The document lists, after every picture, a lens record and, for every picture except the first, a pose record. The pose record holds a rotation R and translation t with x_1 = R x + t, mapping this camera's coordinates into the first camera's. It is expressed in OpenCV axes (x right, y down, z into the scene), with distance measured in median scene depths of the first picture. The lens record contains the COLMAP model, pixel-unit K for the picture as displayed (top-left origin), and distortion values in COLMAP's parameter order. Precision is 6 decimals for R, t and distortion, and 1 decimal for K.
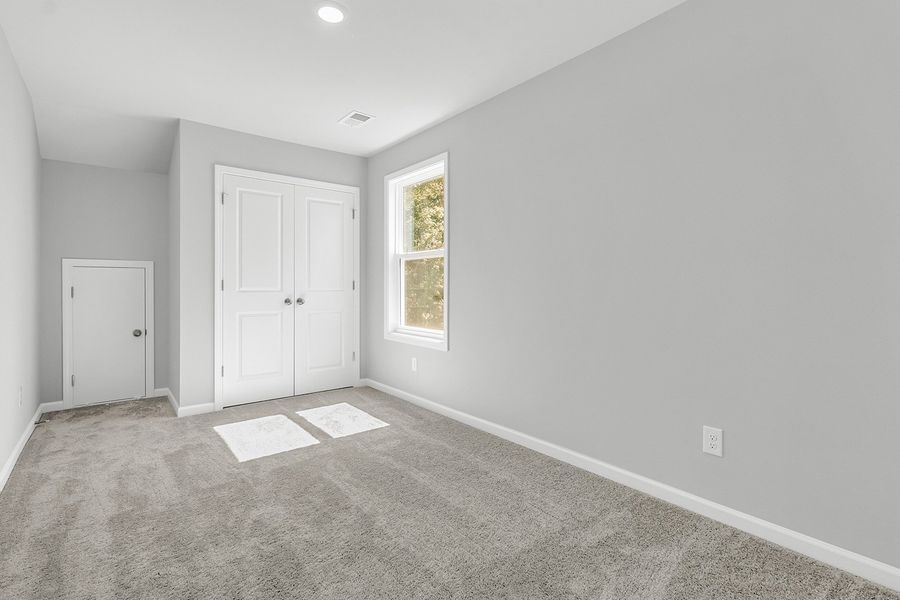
lens RADIAL K [[420.4, 0, 452.7], [0, 420.4, 296.7], [0, 0, 1]] dist [0.001721, 0.000176]
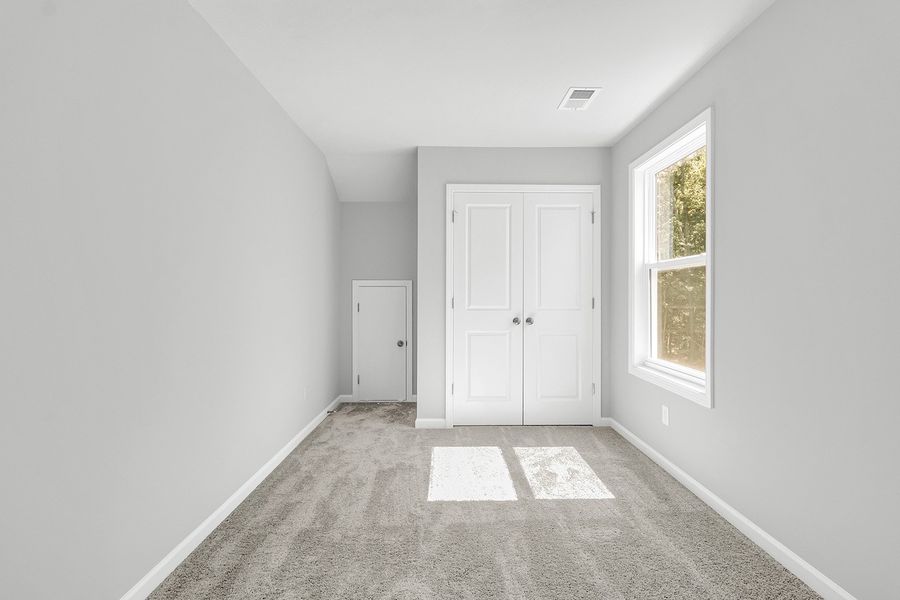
lens RADIAL K [[420.4, 0, 452.7], [0, 420.4, 296.7], [0, 0, 1]] dist [0.001721, 0.000176]
pose [[0.787544, 0.001884, -0.616256, 0.070386], [-0.016191, 0.999713, -0.017635, -0.025728], [0.616046, 0.023866, 0.787348, 0.216550]]
